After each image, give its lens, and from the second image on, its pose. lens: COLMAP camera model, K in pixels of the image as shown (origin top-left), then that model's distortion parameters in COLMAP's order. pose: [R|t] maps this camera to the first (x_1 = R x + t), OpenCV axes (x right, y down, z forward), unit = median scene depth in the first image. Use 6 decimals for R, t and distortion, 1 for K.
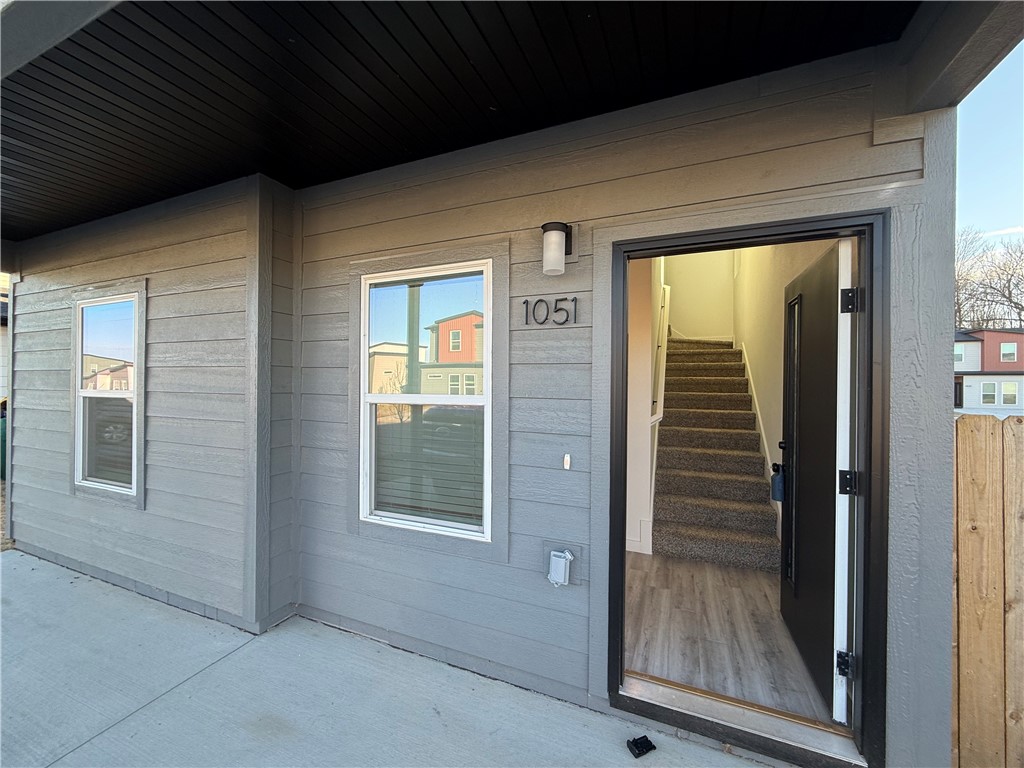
lens RADIAL K [[407.6, 0, 508.9], [0, 407.6, 382.5], [0, 0, 1]] dist [-0.001334, 0.000010]
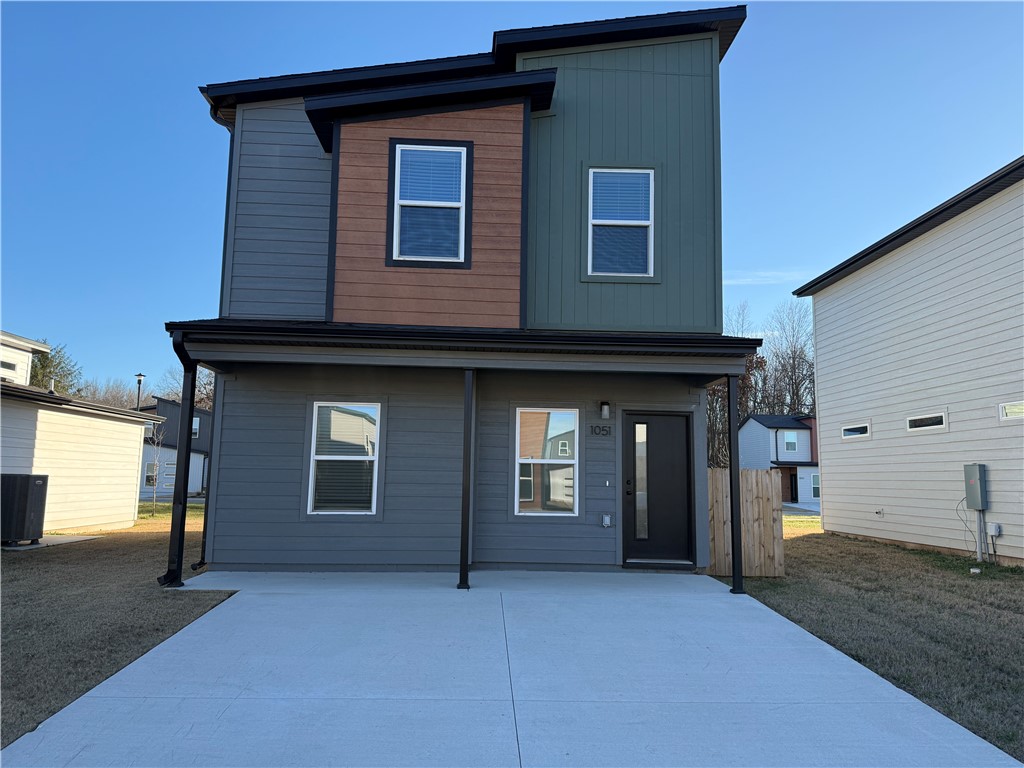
lens RADIAL K [[724.7, 0, 512.0], [0, 724.7, 384.0], [0, 0, 1]] dist [0.002445, 0.000647]
pose [[0.902553, 0.061913, 0.426105, -2.589133], [-0.009156, 0.992144, -0.124764, 0.137893], [-0.430482, 0.108705, 0.896029, -3.242460]]
